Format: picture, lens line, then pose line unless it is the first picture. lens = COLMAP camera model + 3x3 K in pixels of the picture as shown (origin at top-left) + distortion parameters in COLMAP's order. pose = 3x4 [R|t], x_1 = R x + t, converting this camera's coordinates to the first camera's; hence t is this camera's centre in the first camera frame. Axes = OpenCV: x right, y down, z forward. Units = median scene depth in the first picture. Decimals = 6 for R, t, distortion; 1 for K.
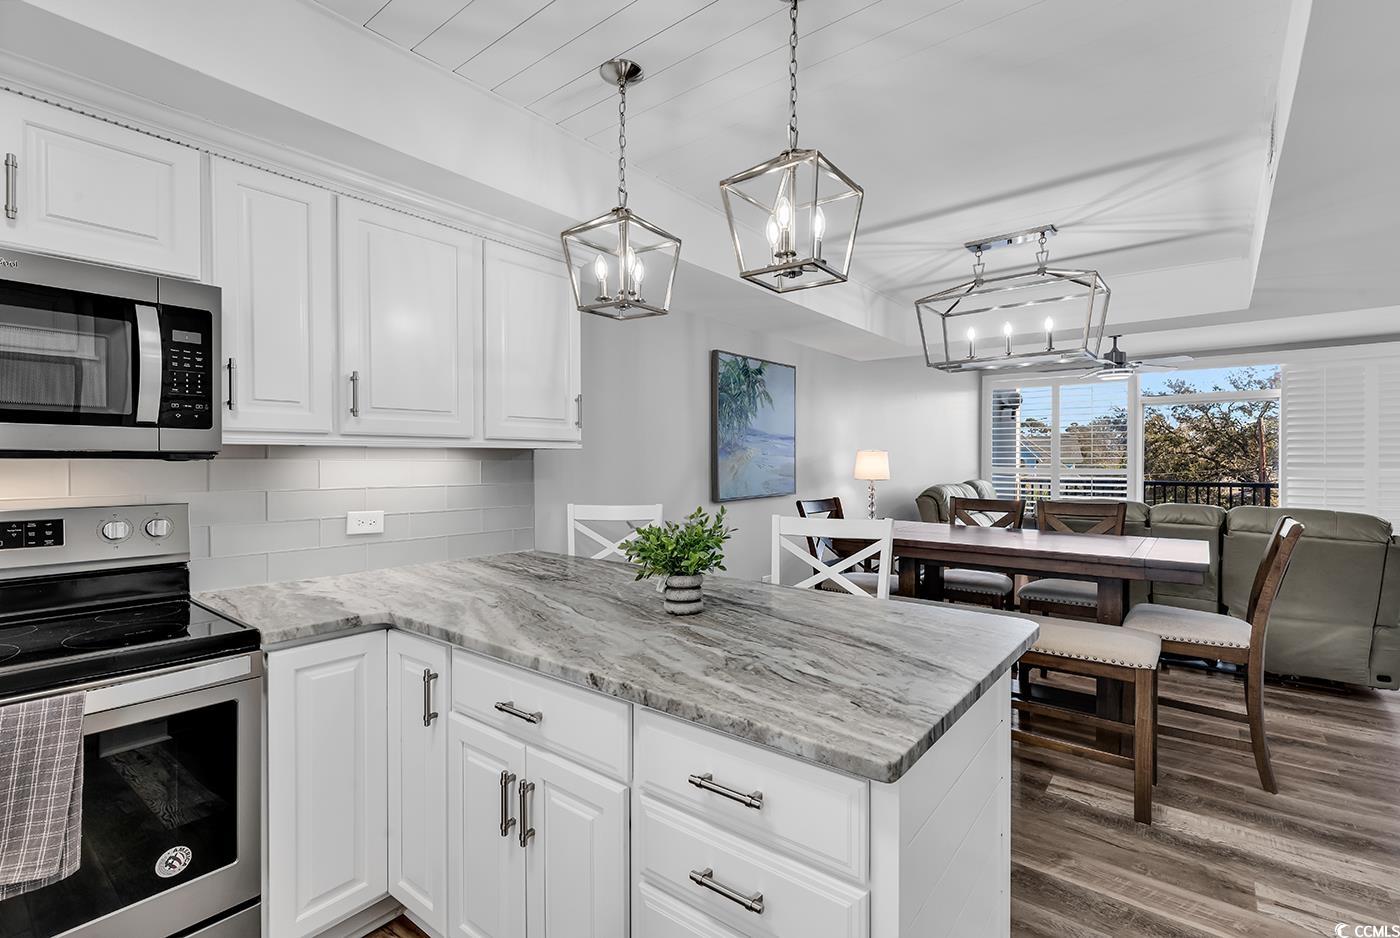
lens RADIAL K [[637.8, 0, 687.3], [0, 637.8, 466.3], [0, 0, 1]] dist [0.007196, -0.000857]
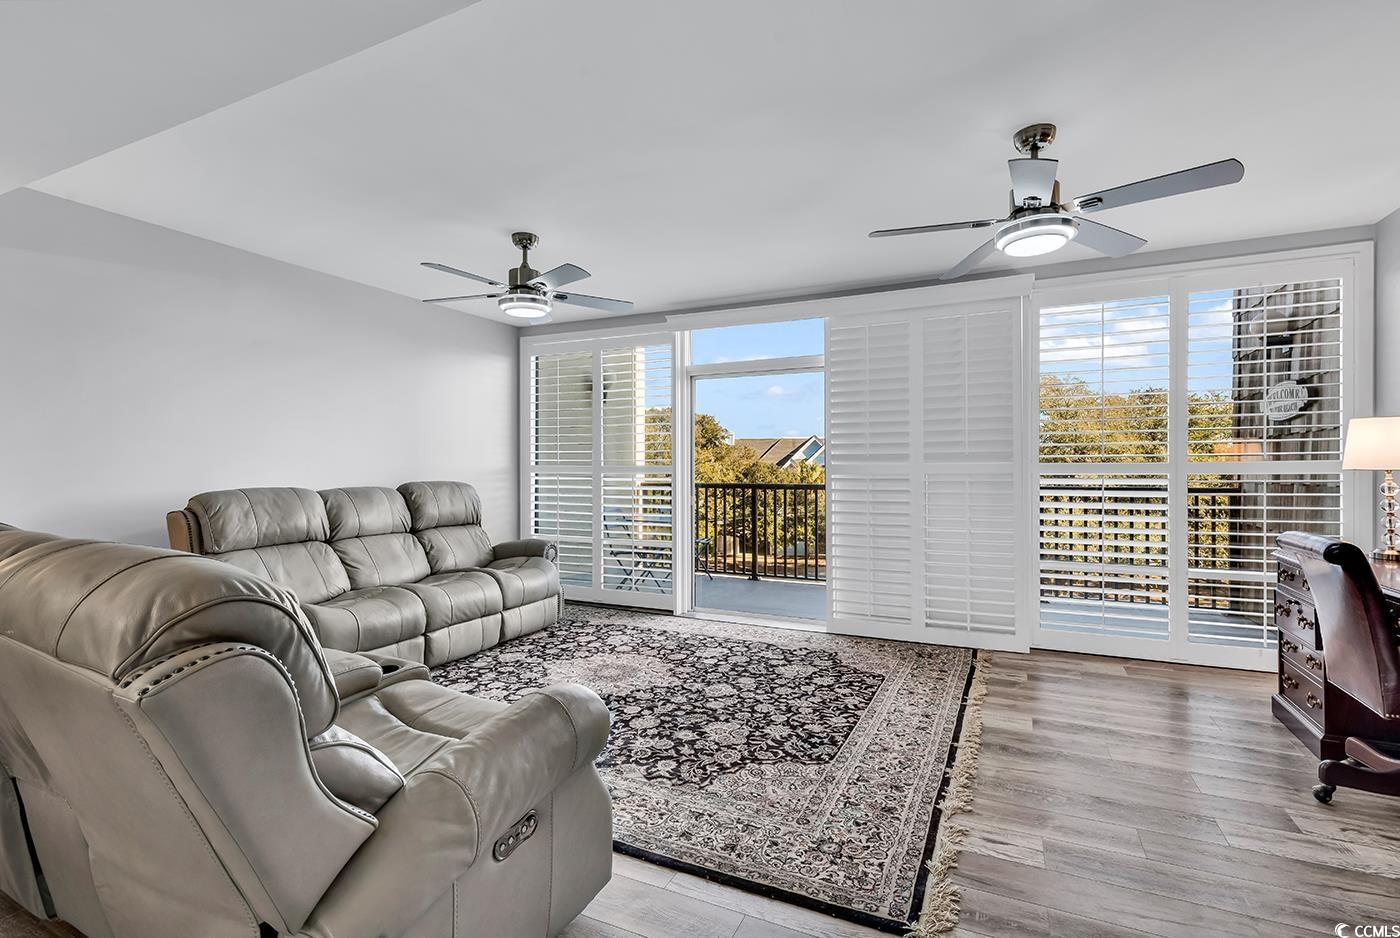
lens RADIAL K [[637.8, 0, 712.4], [0, 637.8, 465.0], [0, 0, 1]] dist [0.007196, -0.000857]
pose [[0.971024, 0.003101, 0.238961, 2.710050], [0.001482, 0.999818, -0.018995, 0.080220], [-0.238977, 0.018799, 0.970843, 1.436210]]
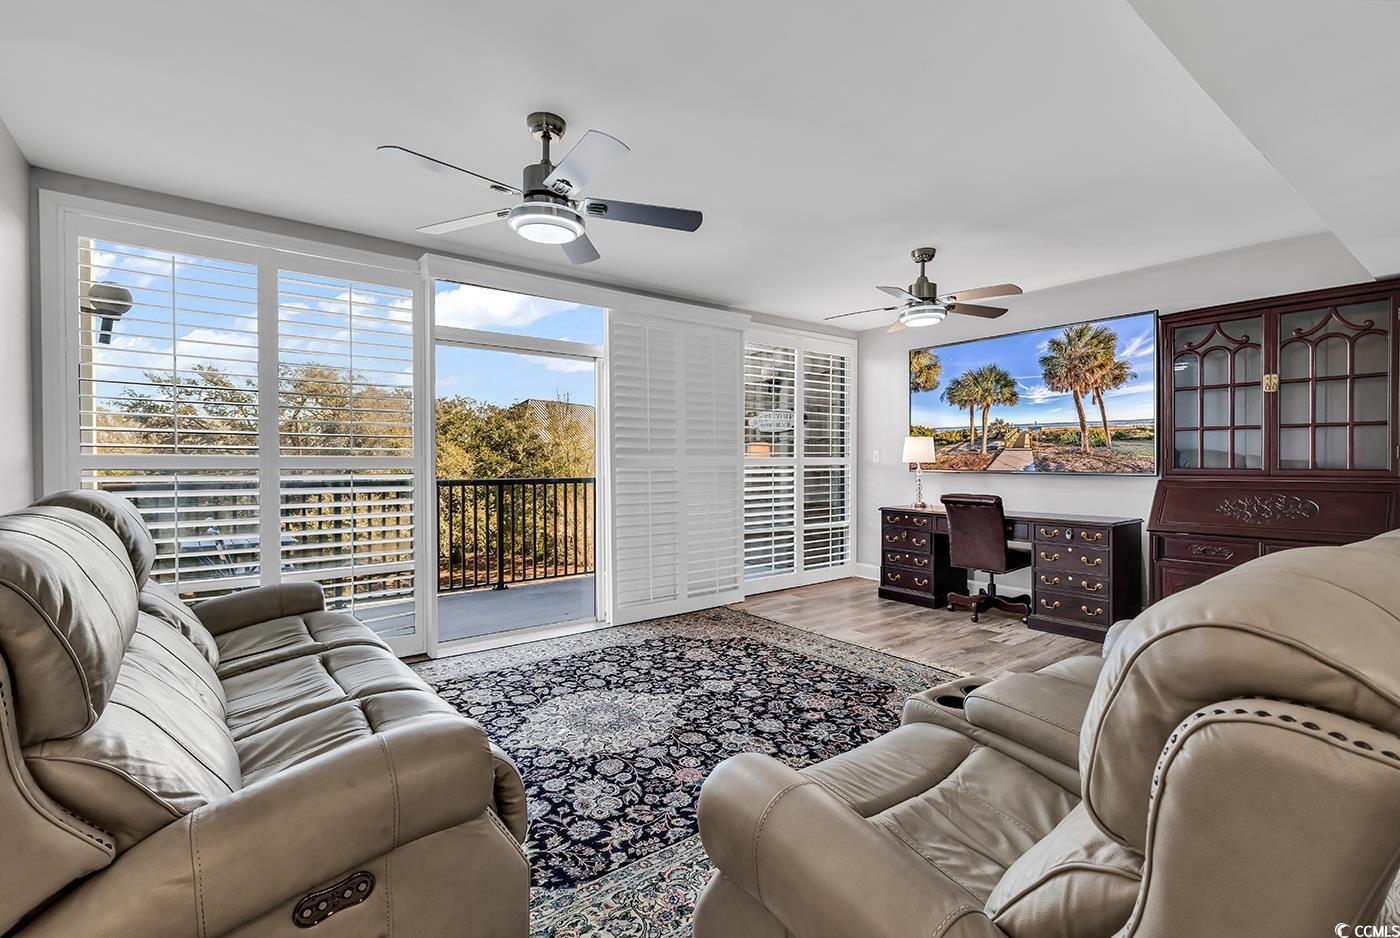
lens RADIAL K [[637.8, 0, 707.3], [0, 637.8, 475.1], [0, 0, 1]] dist [0.007196, -0.000857]
pose [[0.221580, -0.016931, 0.974995, 1.061309], [0.009485, 0.999839, 0.015207, 0.056500], [-0.975096, 0.005879, 0.221705, 3.195731]]
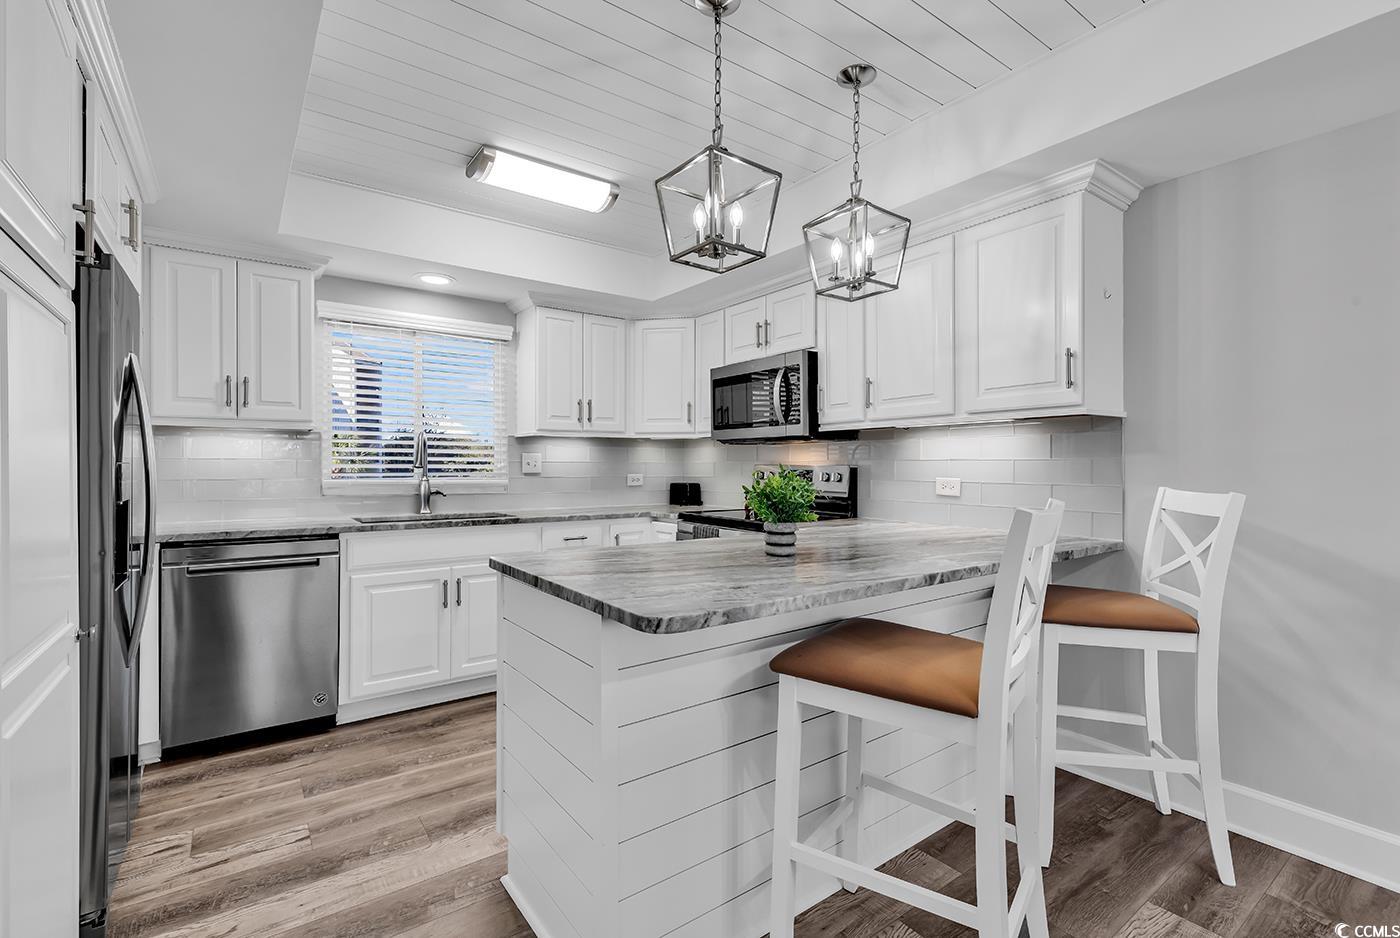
lens RADIAL K [[637.8, 0, 698.7], [0, 637.8, 465.6], [0, 0, 1]] dist [0.007196, -0.000857]
pose [[-0.267939, 0.000011, -0.963436, 1.353150], [-0.006940, 0.999974, 0.001941, 0.075304], [0.963411, 0.007207, -0.267932, 1.368366]]
